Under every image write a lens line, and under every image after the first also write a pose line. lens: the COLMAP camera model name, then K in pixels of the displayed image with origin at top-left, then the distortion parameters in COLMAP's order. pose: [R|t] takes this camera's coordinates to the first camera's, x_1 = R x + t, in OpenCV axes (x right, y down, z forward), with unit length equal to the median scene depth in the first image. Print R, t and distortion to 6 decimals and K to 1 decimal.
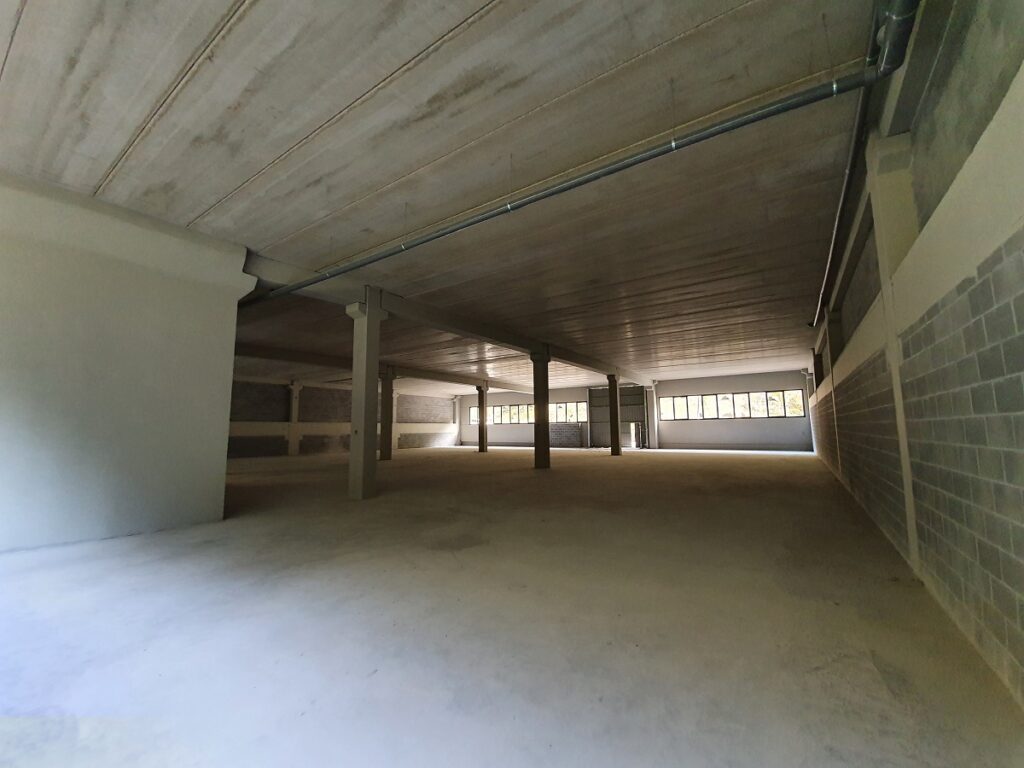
lens RADIAL K [[404.9, 0, 514.1], [0, 404.9, 383.6], [0, 0, 1]] dist [0.000436, -0.011957]
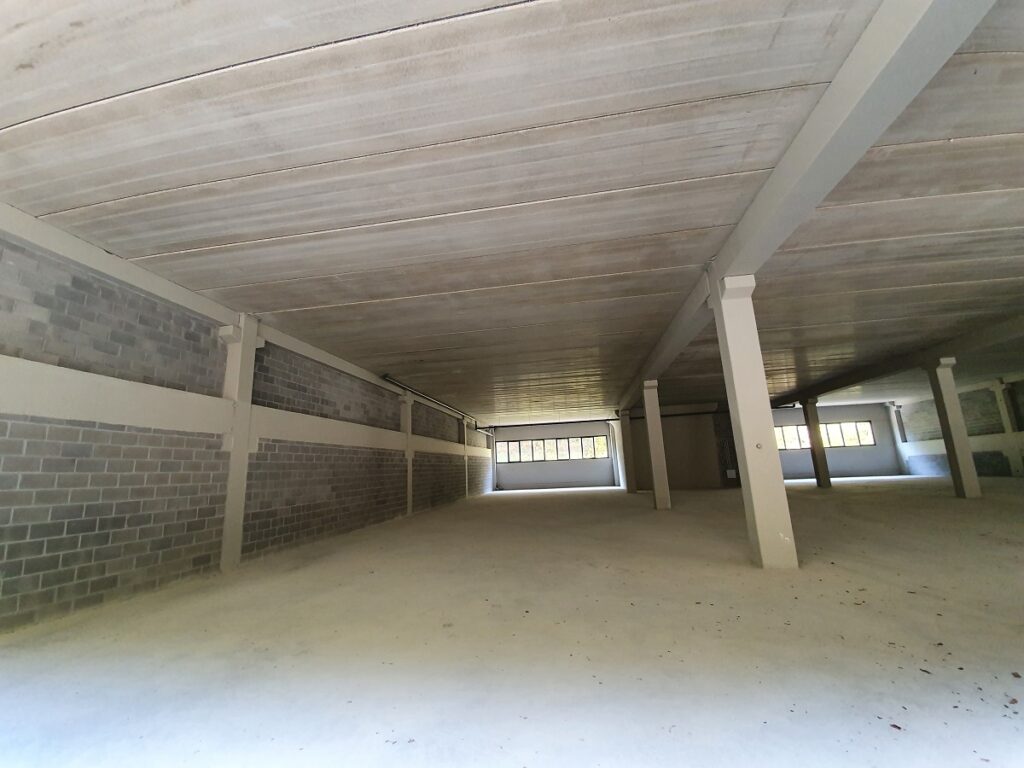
lens RADIAL K [[404.9, 0, 514.1], [0, 404.9, 383.6], [0, 0, 1]] dist [0.000436, -0.011957]
pose [[0.902776, 0.056145, 0.426430, -0.862841], [-0.009494, 0.993803, -0.110748, 0.066184], [-0.430006, 0.095932, 0.897715, 0.537413]]
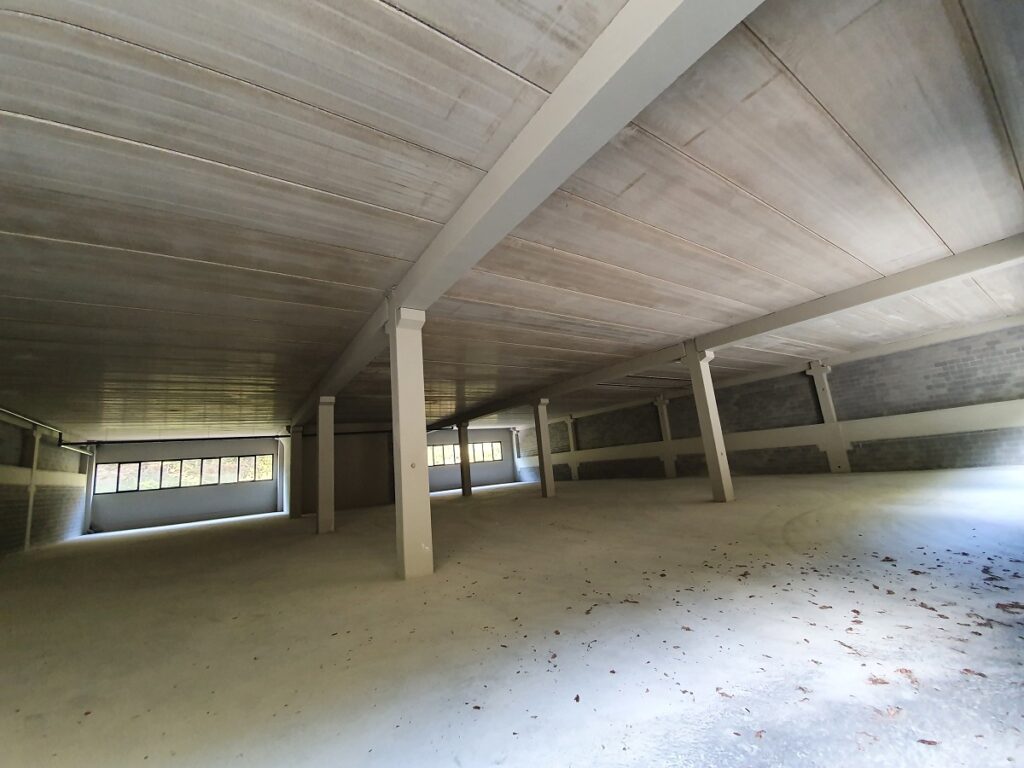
lens RADIAL K [[404.9, 0, 514.1], [0, 404.9, 383.6], [0, 0, 1]] dist [0.000436, -0.011957]
pose [[0.363521, 0.153776, 0.918807, -0.858139], [-0.009372, 0.986836, -0.161453, 0.065353], [-0.931539, 0.050081, 0.360176, 0.536076]]
